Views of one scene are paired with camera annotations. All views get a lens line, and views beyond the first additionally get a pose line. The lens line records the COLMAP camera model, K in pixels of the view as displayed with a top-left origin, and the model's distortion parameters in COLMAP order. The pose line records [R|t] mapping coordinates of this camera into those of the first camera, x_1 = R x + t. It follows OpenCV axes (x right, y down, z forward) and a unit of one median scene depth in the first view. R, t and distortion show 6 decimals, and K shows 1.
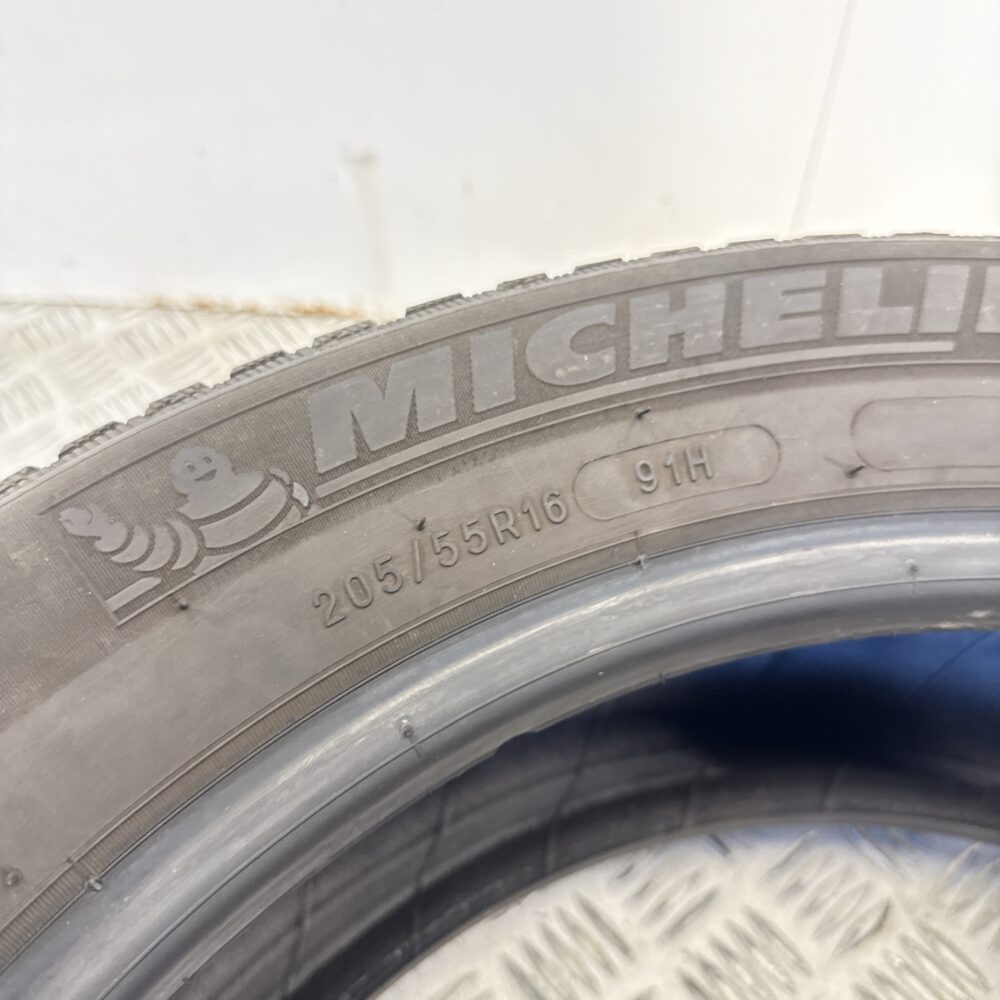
lens RADIAL K [[919.7, 0, 500.0], [0, 919.7, 500.0], [0, 0, 1]] dist [0.104989, -0.193518]
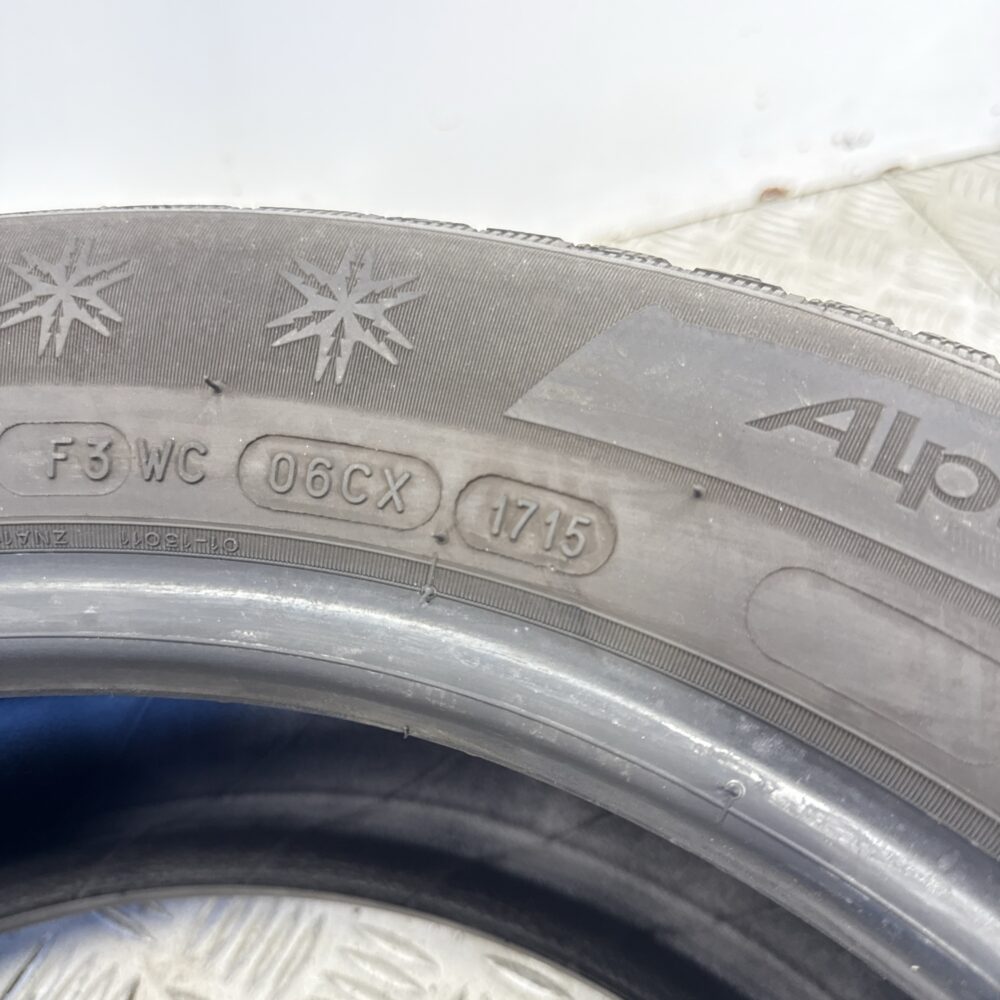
lens RADIAL K [[919.7, 0, 500.0], [0, 919.7, 500.0], [0, 0, 1]] dist [0.104989, -0.193518]
pose [[0.915259, -0.324189, 0.239169, 1.150429], [0.324606, 0.945054, 0.038790, 0.136382], [-0.238603, 0.042133, 0.970203, 0.070341]]
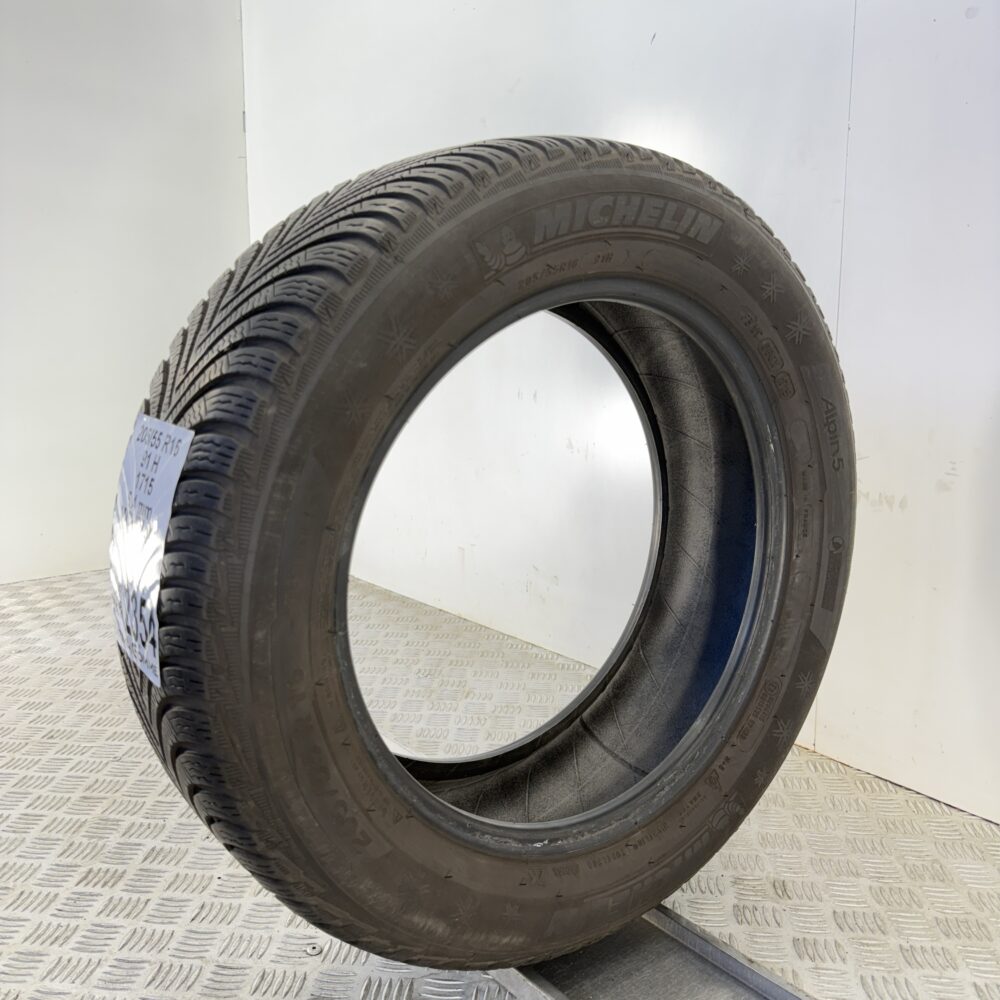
lens RADIAL K [[919.7, 0, 500.0], [0, 919.7, 500.0], [0, 0, 1]] dist [0.104989, -0.193518]
pose [[0.780054, 0.075642, 0.621123, -2.040687], [-0.487934, 0.694966, 0.528150, -0.971654], [-0.391709, -0.715052, 0.579020, -1.370092]]
